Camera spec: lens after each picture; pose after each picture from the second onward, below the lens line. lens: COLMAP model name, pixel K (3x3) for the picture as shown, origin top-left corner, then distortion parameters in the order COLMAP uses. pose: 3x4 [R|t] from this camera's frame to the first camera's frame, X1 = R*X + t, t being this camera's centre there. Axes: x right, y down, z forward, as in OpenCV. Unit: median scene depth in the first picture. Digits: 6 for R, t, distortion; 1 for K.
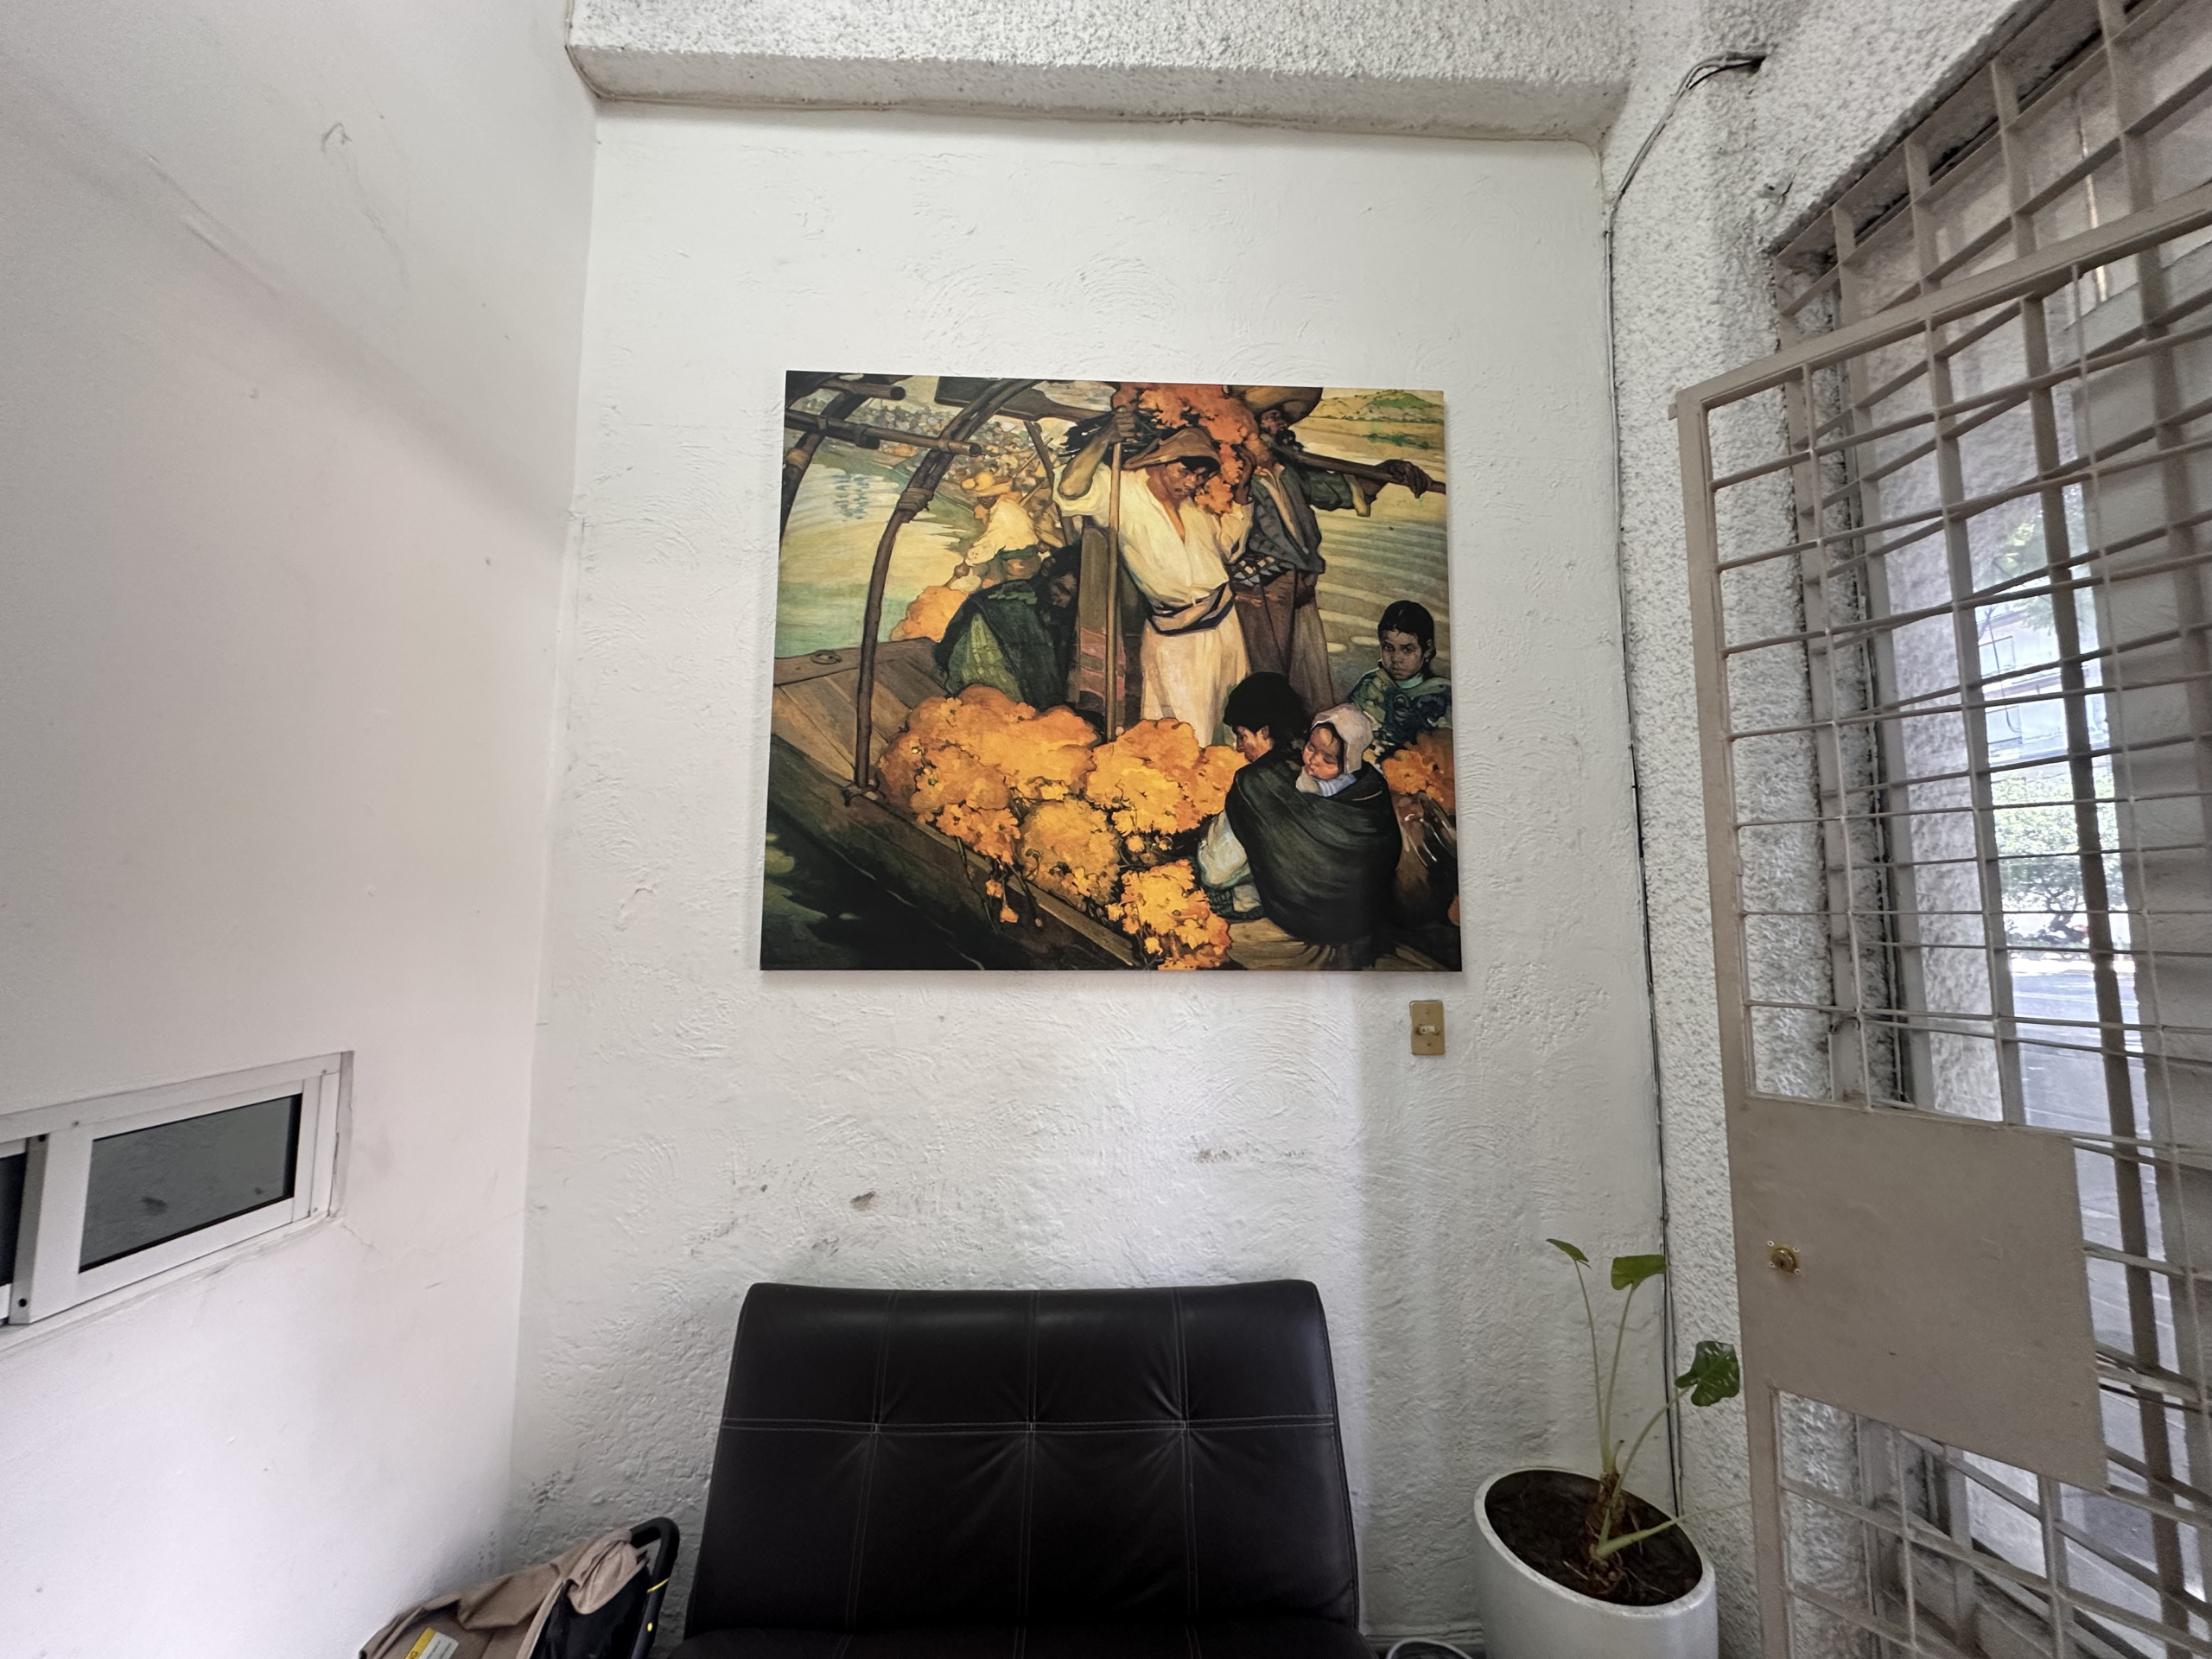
lens RADIAL K [[885.2, 0, 1106.0], [0, 885.2, 829.5], [0, 0, 1]] dist [-0.003537, -0.000119]
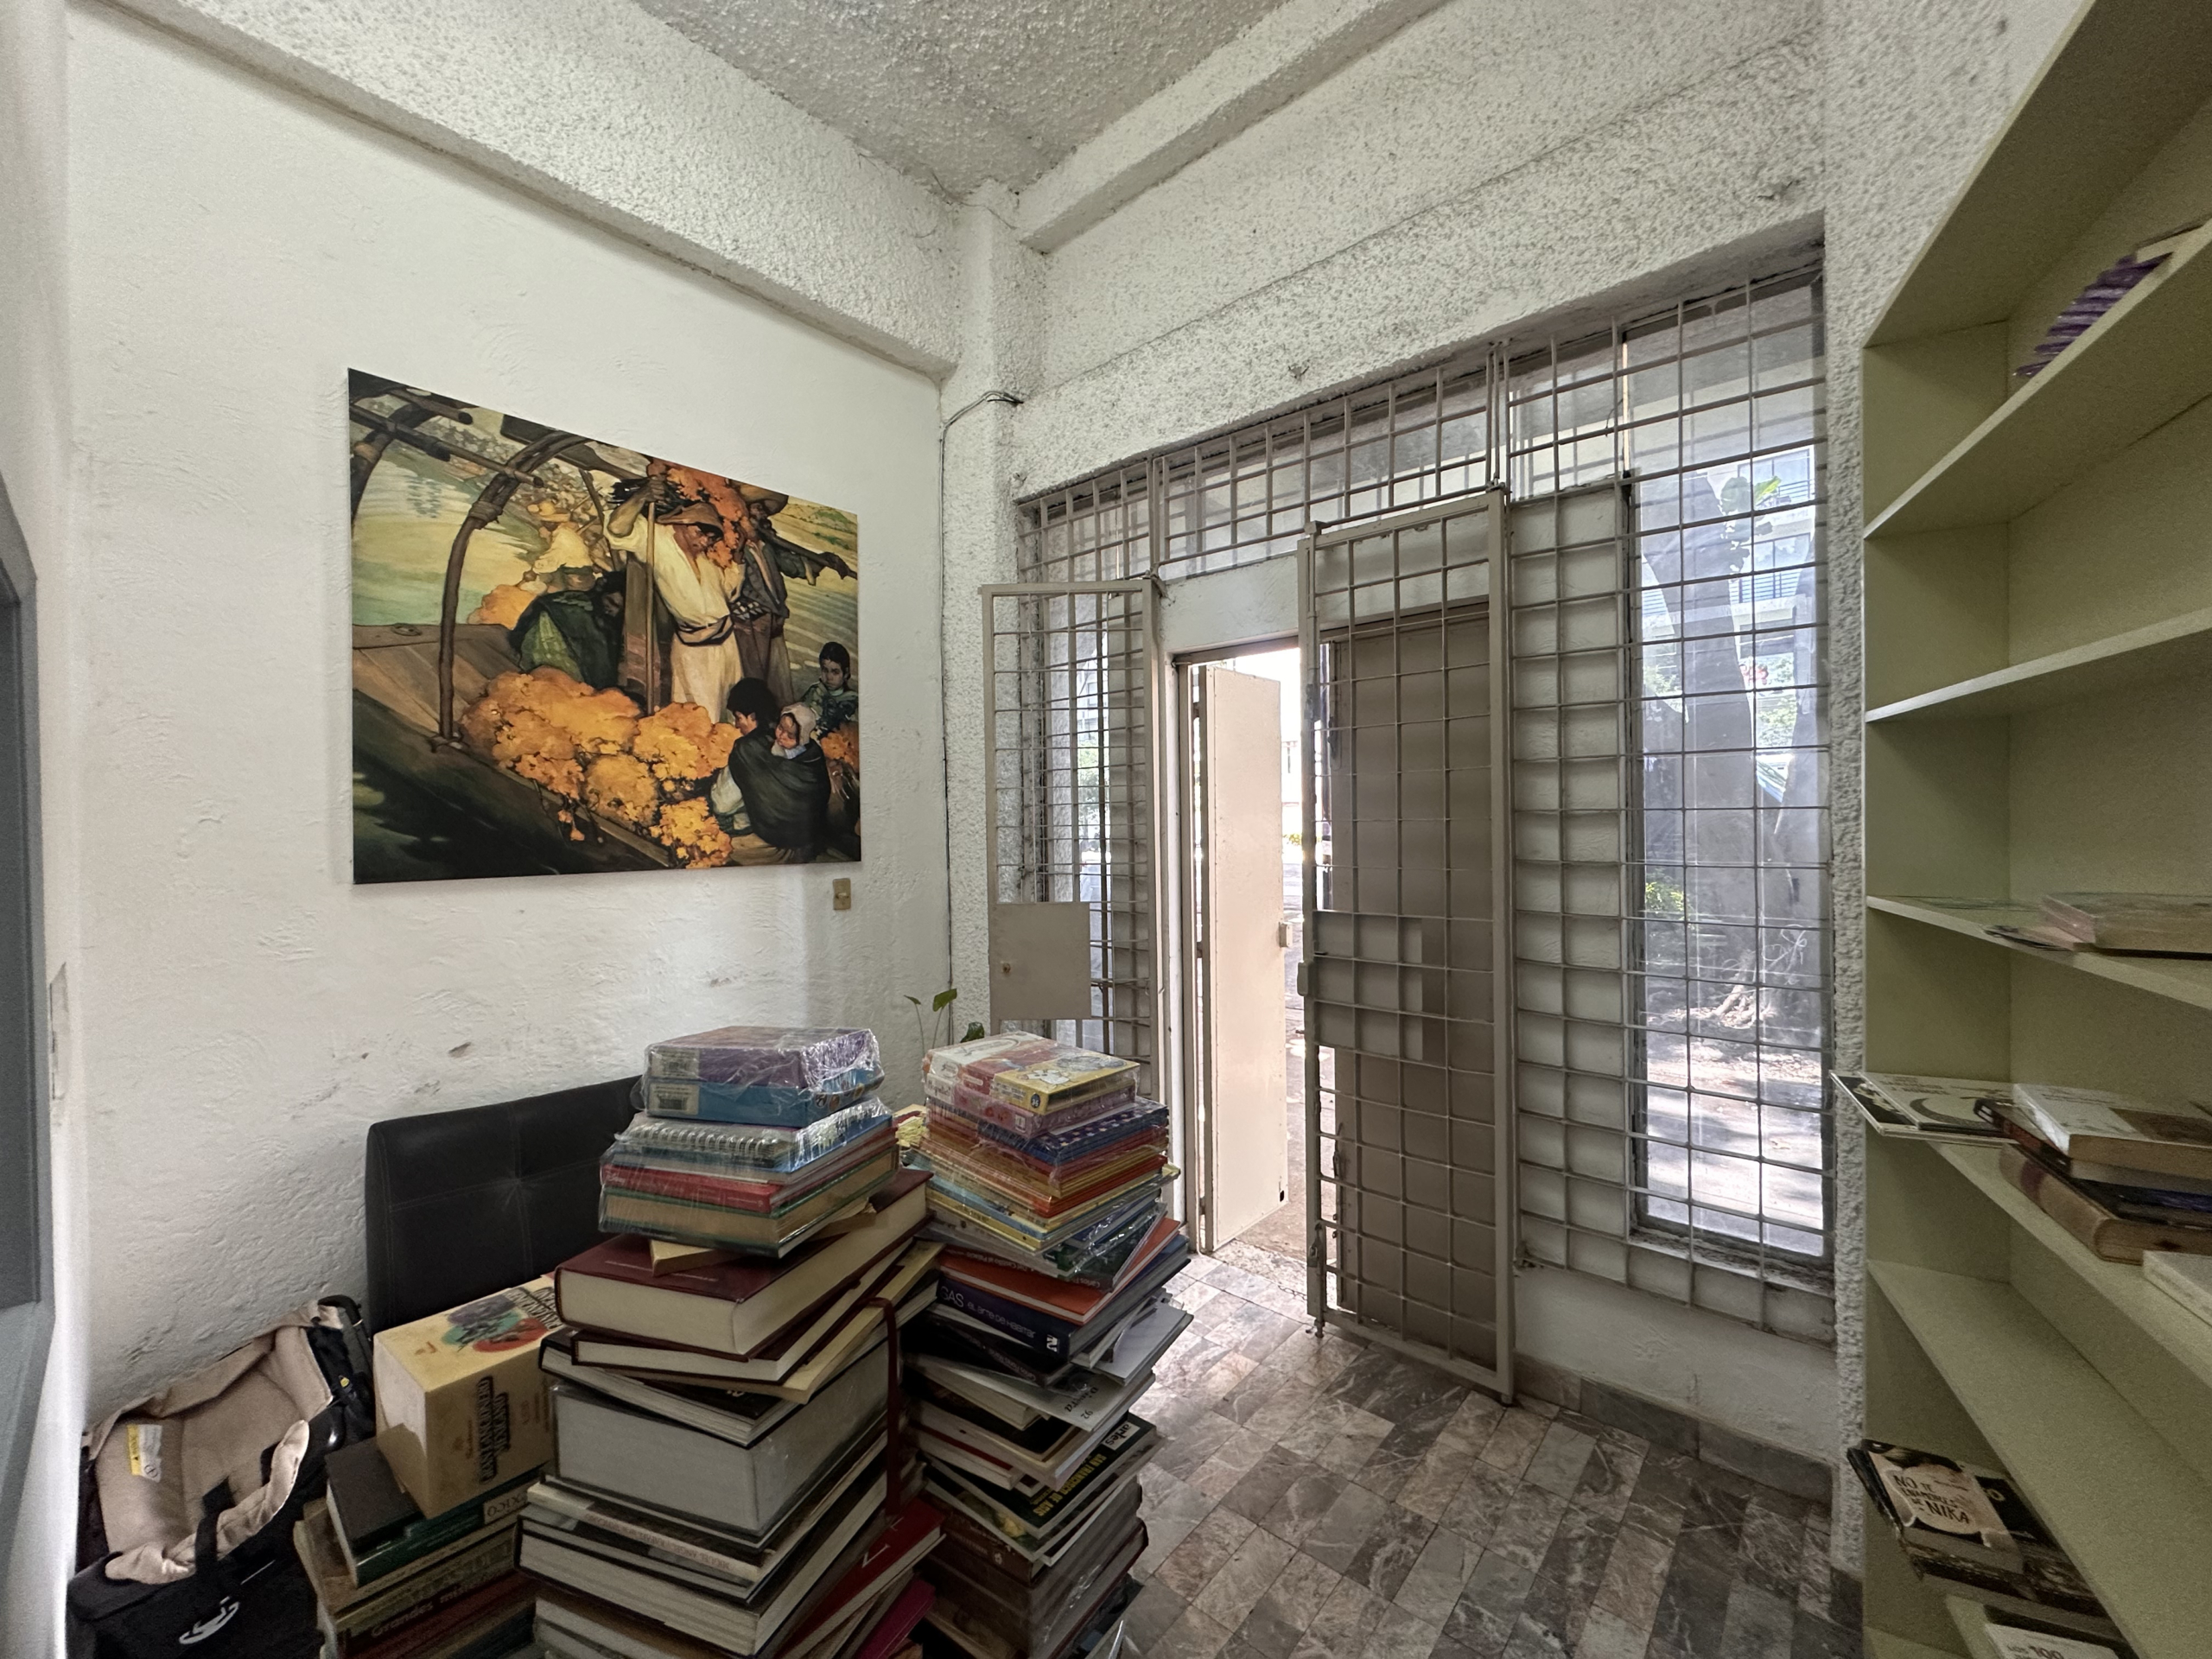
lens RADIAL K [[885.2, 0, 1106.0], [0, 885.2, 829.5], [0, 0, 1]] dist [-0.003537, -0.000119]
pose [[0.695775, -0.017877, 0.718037, -0.518670], [-0.054023, 0.995556, 0.077135, -0.064851], [-0.716225, -0.092459, 0.691717, -0.561781]]
